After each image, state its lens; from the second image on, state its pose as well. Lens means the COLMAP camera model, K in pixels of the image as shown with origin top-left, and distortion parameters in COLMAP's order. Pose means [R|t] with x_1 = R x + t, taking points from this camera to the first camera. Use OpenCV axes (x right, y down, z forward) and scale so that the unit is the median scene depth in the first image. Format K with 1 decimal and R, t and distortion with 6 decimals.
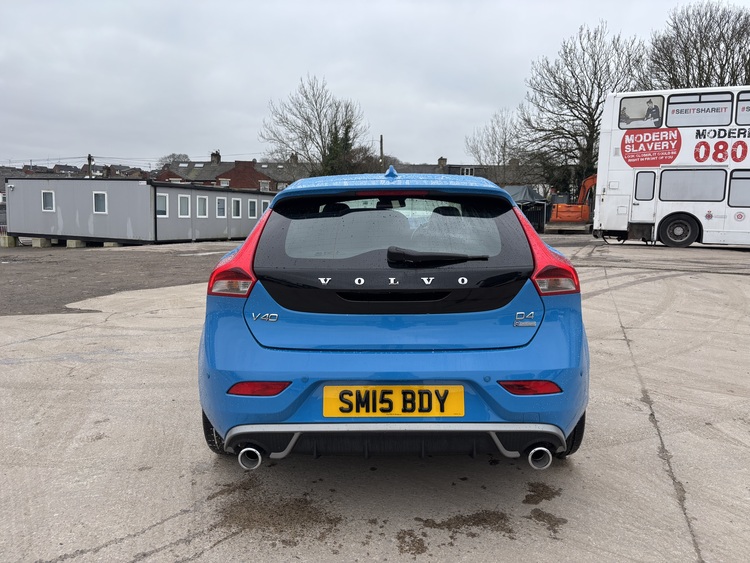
lens RADIAL K [[559.8, 0, 378.7], [0, 559.8, 278.4], [0, 0, 1]] dist [0.018549, -0.009695]
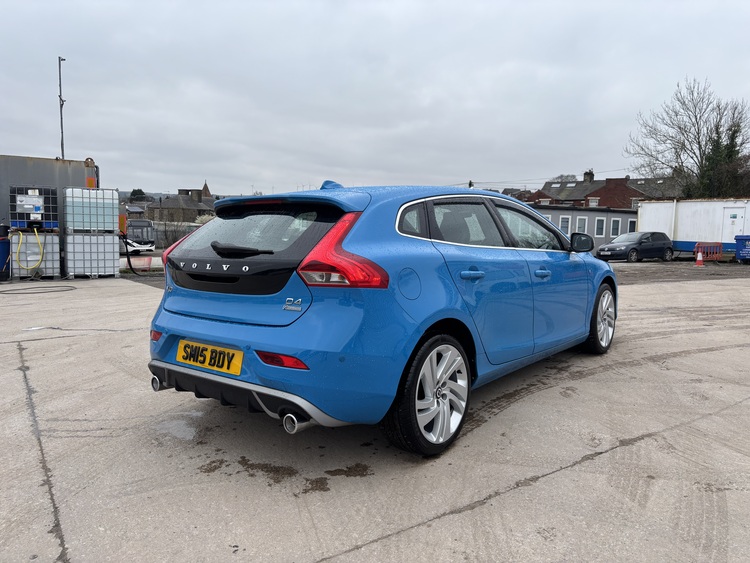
lens RADIAL K [[559.8, 0, 378.7], [0, 559.8, 278.4], [0, 0, 1]] dist [0.018549, -0.009695]
pose [[0.796272, 0.051654, -0.602730, 0.143825], [-0.072831, 0.997286, -0.010751, 0.002135], [0.600539, 0.052458, 0.797873, 0.020213]]
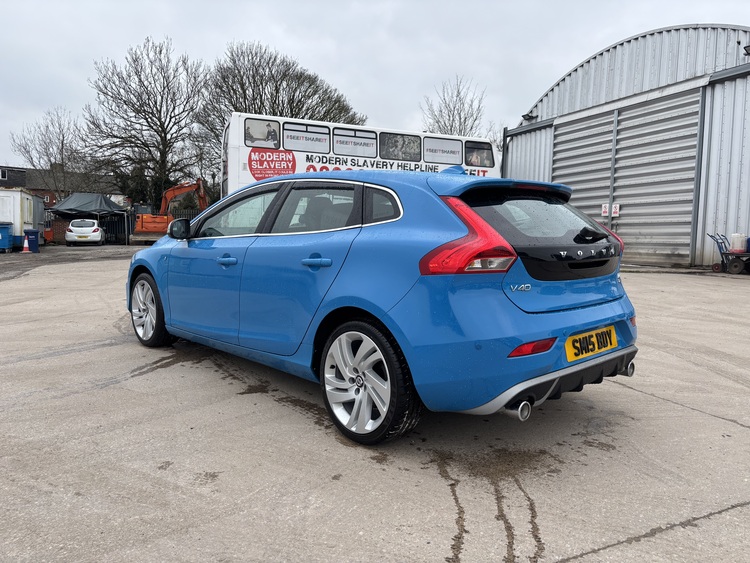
lens RADIAL K [[559.8, 0, 378.7], [0, 559.8, 278.4], [0, 0, 1]] dist [0.018549, -0.009695]
pose [[0.722737, -0.051539, 0.689199, -0.157546], [0.067061, 0.997740, 0.004288, 0.003137], [-0.687862, 0.043119, 0.724559, 0.046105]]
